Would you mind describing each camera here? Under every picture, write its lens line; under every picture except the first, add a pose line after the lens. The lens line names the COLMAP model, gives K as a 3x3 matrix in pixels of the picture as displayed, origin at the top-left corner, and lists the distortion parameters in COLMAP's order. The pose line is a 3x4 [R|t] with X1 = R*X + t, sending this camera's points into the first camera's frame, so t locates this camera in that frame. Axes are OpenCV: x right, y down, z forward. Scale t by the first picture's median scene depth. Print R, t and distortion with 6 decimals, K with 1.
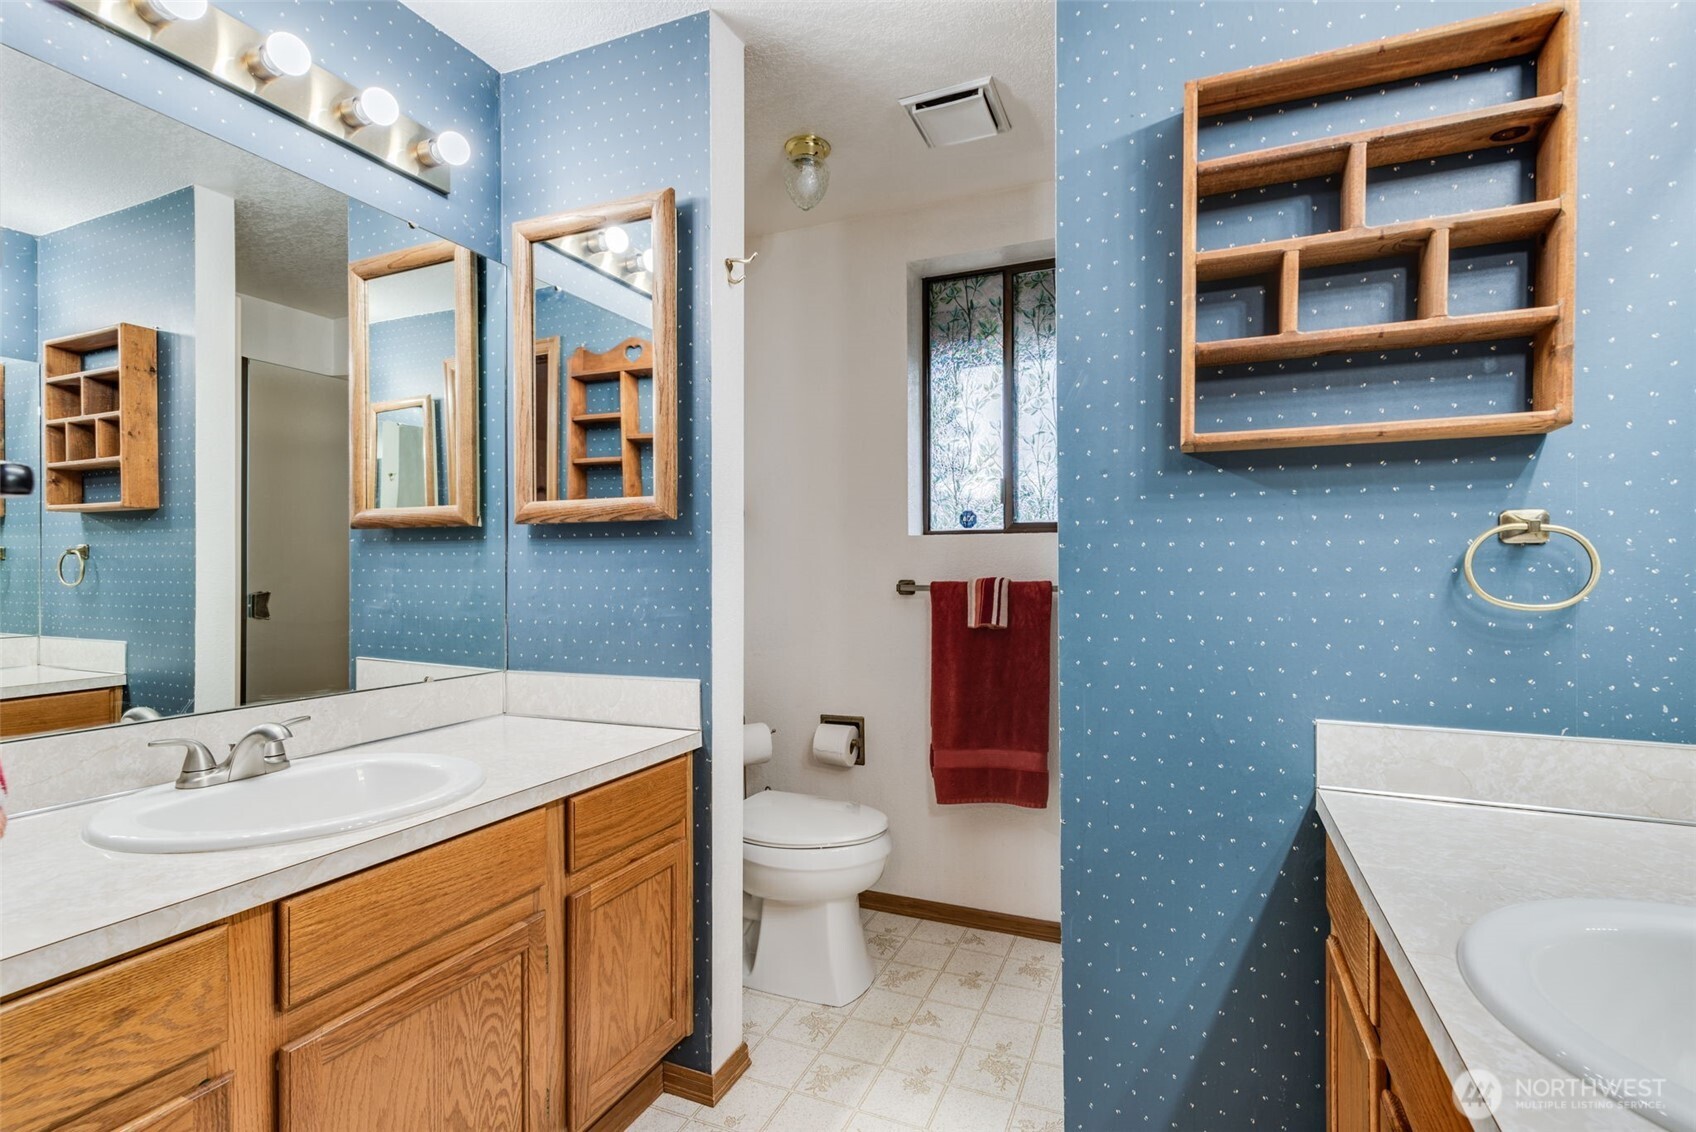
lens RADIAL K [[815.7, 0, 856.5], [0, 815.7, 570.9], [0, 0, 1]] dist [0.004013, -0.001915]
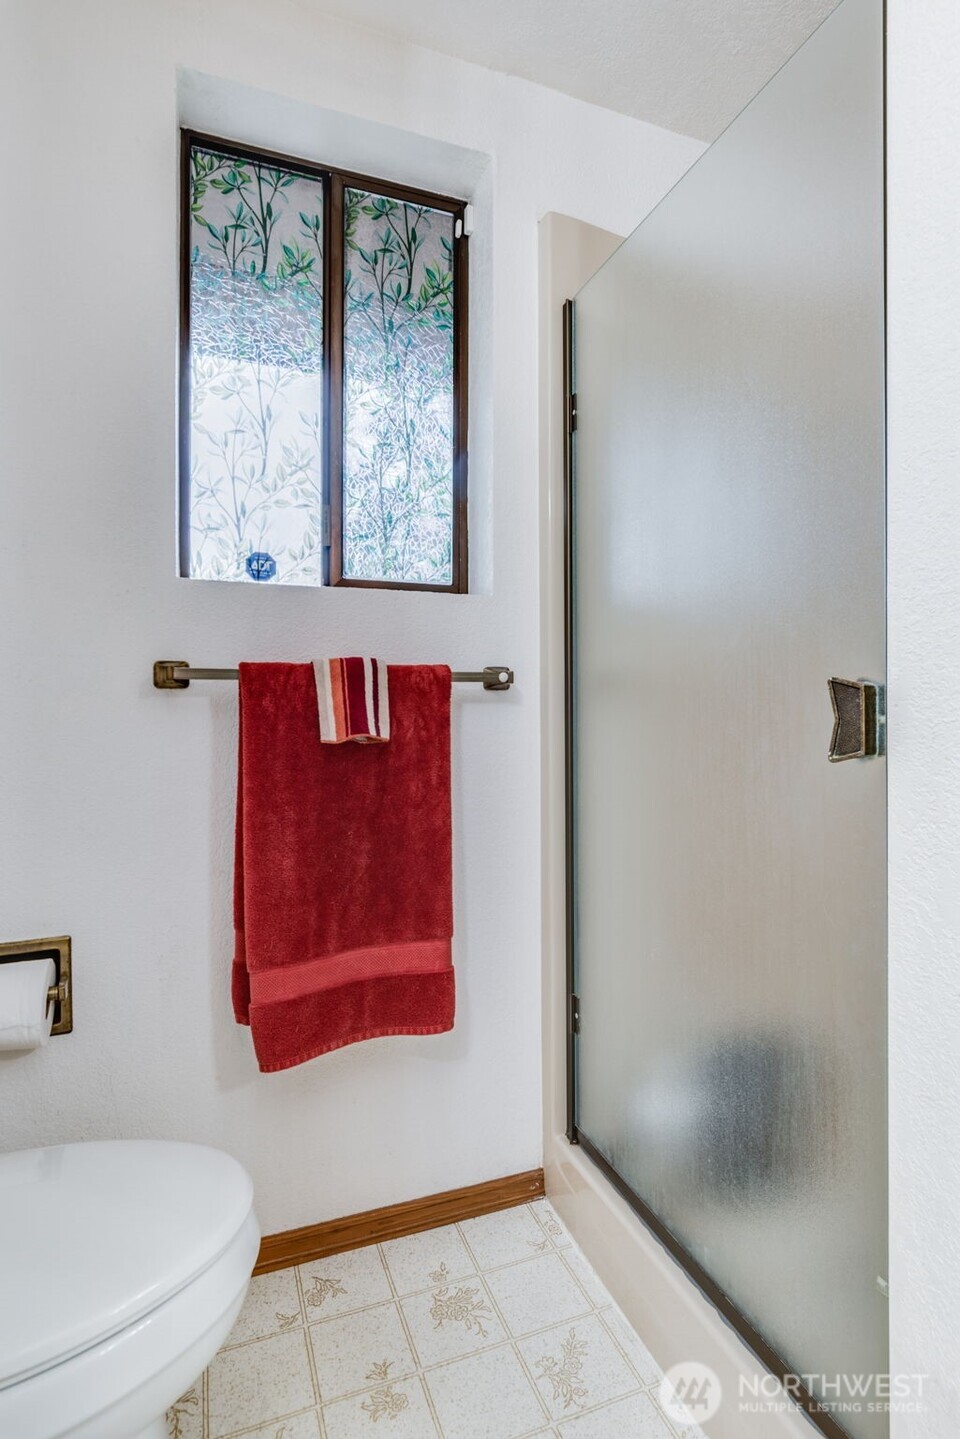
lens RADIAL K [[711.7, 0, 442.1], [0, 711.7, 704.3], [0, 0, 1]] dist [0.001880, -0.001224]
pose [[0.704105, 0.004403, 0.710082, -0.146974], [-0.001778, 0.999989, -0.004437, 0.042026], [-0.710093, 0.001862, 0.704105, 0.562606]]
